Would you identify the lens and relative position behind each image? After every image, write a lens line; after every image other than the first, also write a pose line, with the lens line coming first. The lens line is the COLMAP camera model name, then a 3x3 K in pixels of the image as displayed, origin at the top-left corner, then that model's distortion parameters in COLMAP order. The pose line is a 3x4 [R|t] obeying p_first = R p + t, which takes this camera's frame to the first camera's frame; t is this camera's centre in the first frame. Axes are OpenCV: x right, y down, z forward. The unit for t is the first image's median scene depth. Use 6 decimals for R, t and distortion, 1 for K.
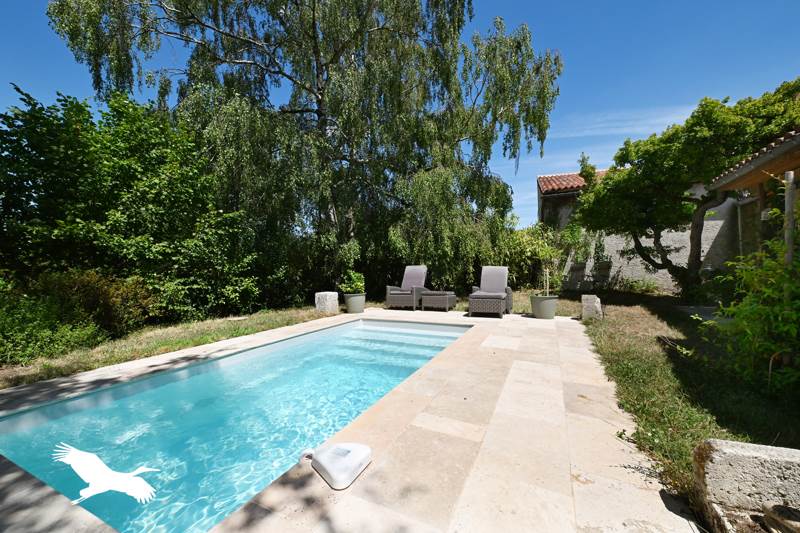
lens RADIAL K [[316.5, 0, 401.5], [0, 316.5, 275.6], [0, 0, 1]] dist [0.000692, 0.000067]
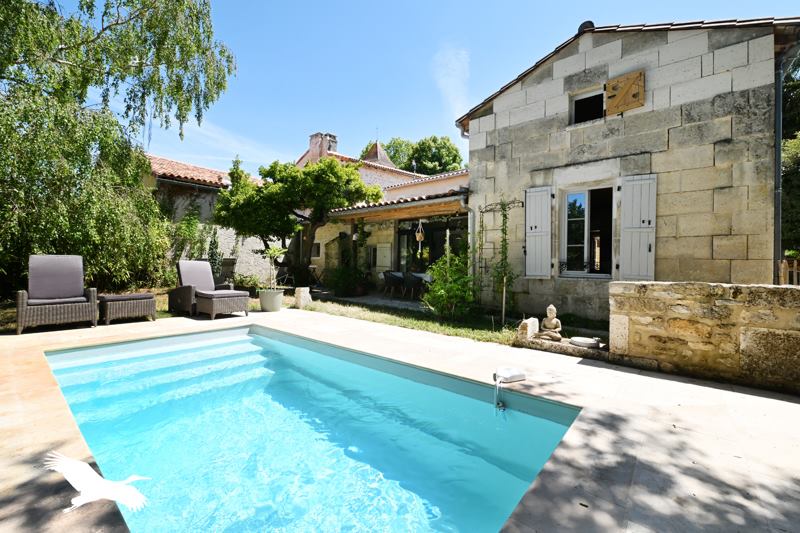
lens RADIAL K [[331.2, 0, 404.9], [0, 331.2, 266.0], [0, 0, 1]] dist [0.001422, 0.000298]
pose [[0.261720, 0.018024, 0.964975, -0.356735], [-0.000682, 0.999829, -0.018490, 0.000440], [-0.965144, 0.004181, 0.261688, 0.179760]]
